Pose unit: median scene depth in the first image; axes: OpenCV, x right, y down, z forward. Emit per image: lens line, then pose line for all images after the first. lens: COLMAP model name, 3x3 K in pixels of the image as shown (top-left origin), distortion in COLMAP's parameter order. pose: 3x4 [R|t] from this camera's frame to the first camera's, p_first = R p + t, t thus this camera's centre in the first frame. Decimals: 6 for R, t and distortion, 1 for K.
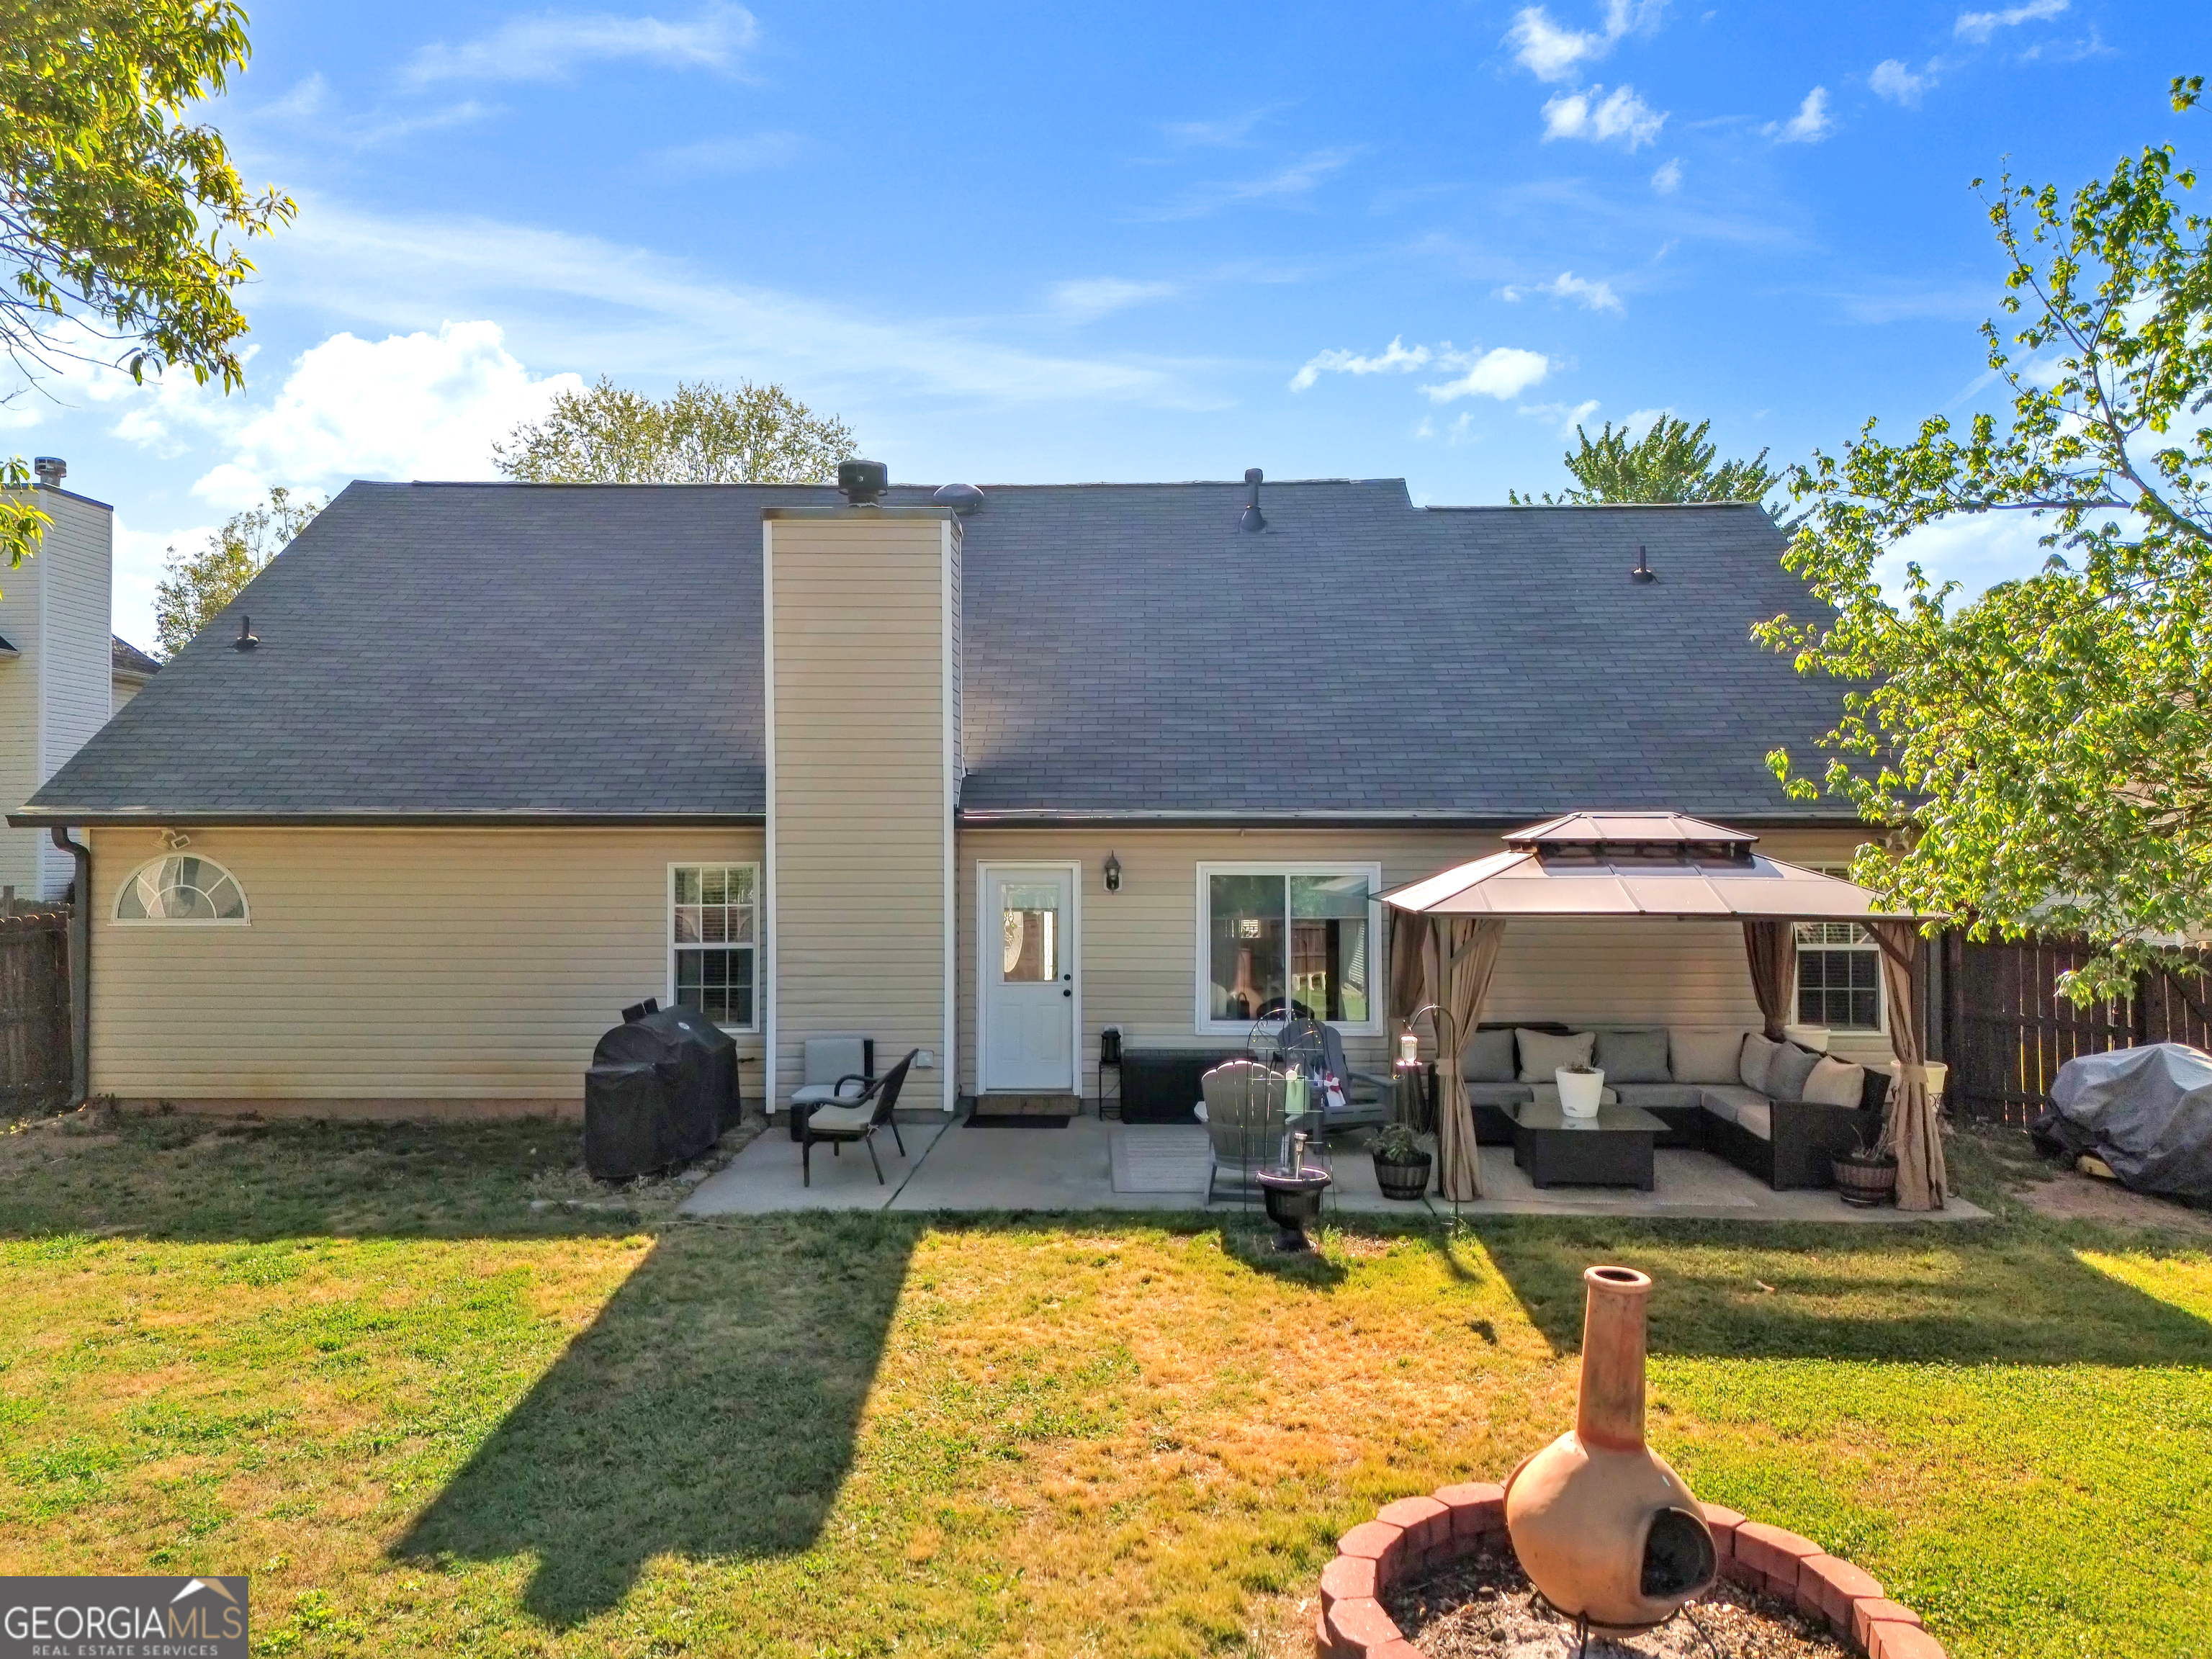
lens RADIAL K [[1529.3, 0, 1112.7], [0, 1529.3, 853.6], [0, 0, 1]] dist [0.061644, -0.003544]
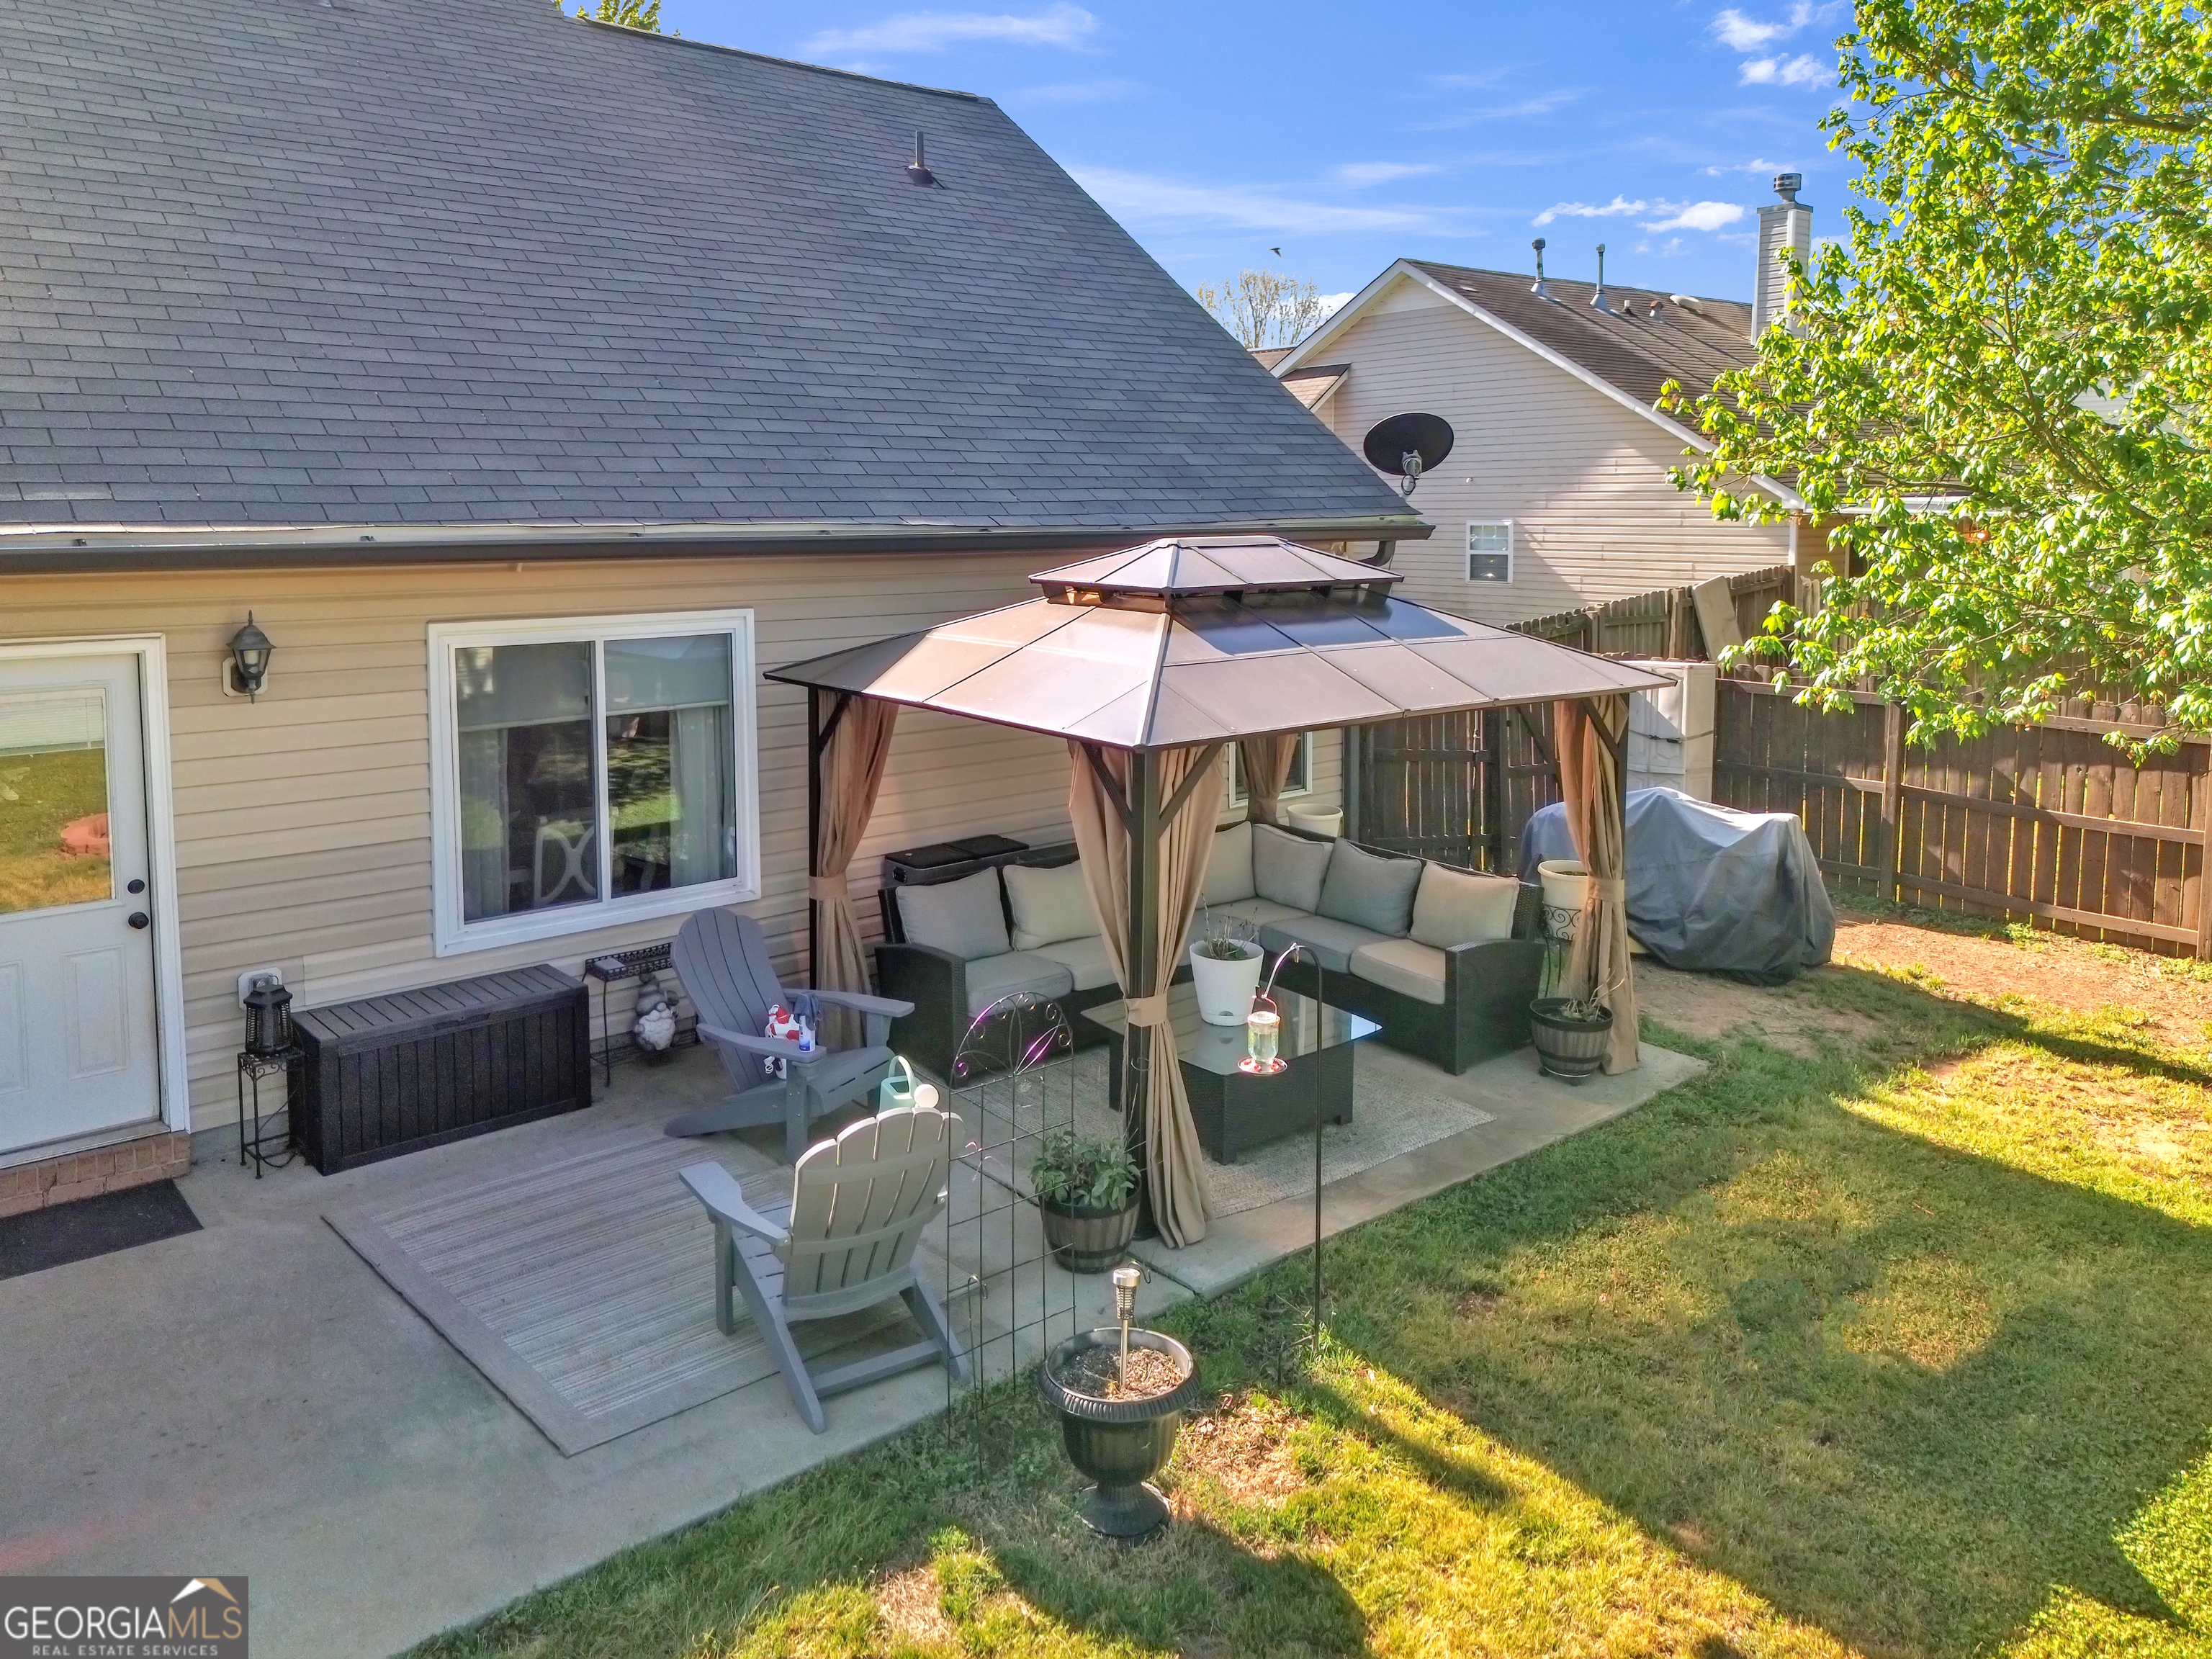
lens RADIAL K [[1595.1, 0, 1105.2], [0, 1595.1, 644.7], [0, 0, 1]] dist [0.021614, -0.001424]
pose [[0.740129, -0.063797, 0.669432, -0.136825], [-0.002718, 0.995198, 0.097848, -0.041092], [-0.672460, -0.074239, 0.736401, 0.459580]]
